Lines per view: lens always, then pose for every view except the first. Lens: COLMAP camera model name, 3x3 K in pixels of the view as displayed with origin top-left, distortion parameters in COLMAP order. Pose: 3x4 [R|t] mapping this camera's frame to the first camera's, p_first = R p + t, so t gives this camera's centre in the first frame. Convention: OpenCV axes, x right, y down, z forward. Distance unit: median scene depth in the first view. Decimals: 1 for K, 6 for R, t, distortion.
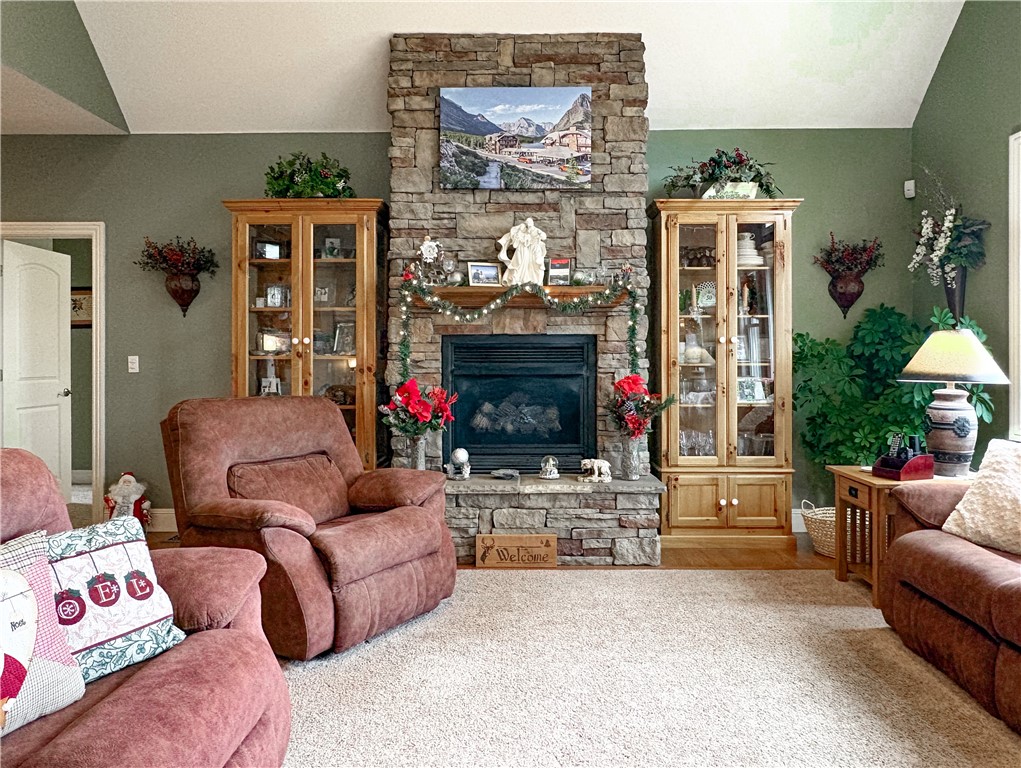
lens RADIAL K [[692.6, 0, 512.0], [0, 692.6, 358.7], [0, 0, 1]] dist [-0.003668, 0.003833]
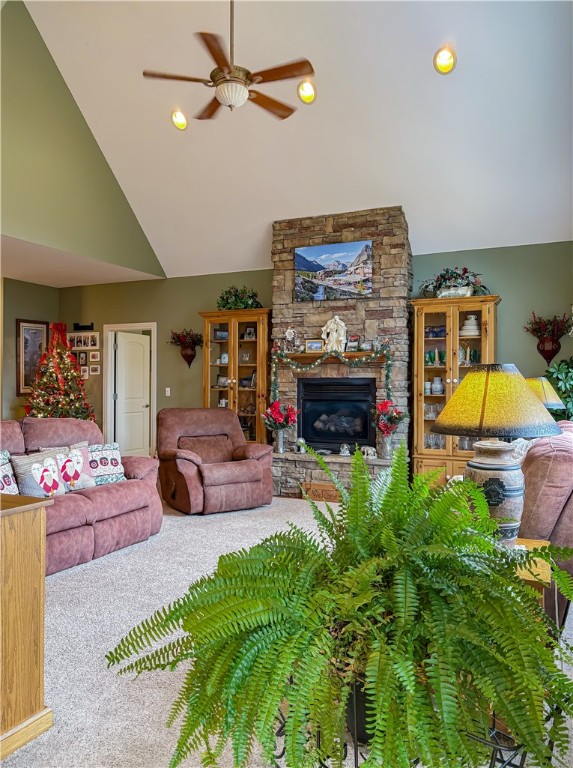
lens RADIAL K [[599.3, 0, 286.5], [0, 599.3, 384.0], [0, 0, 1]] dist [0.043227, -0.002157]
pose [[0.908273, 0.003273, -0.418365, 0.562098], [-0.003523, 0.999994, 0.000173, -0.018564], [0.418363, 0.001317, 0.908279, -0.503581]]
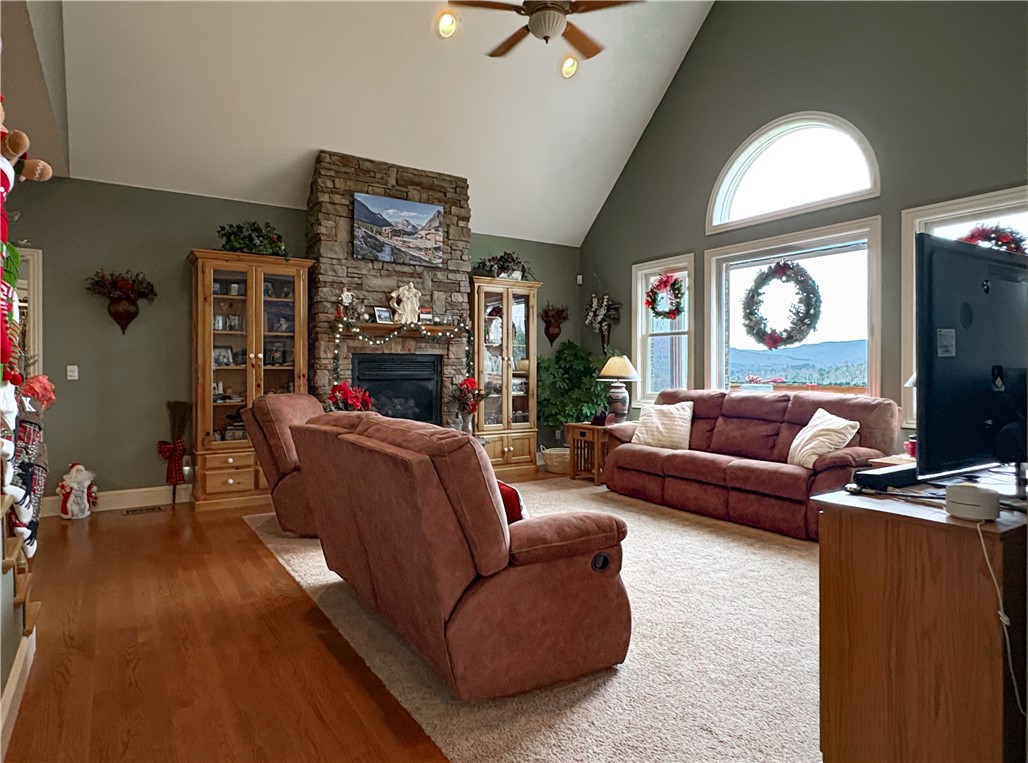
lens RADIAL K [[626.3, 0, 515.3], [0, 626.3, 366.4], [0, 0, 1]] dist [-0.001623, 0.000324]
pose [[0.825931, 0.004245, 0.563755, -0.585917], [-0.003181, 0.999991, -0.002869, -0.002241], [-0.563762, 0.000577, 0.825937, -0.345677]]
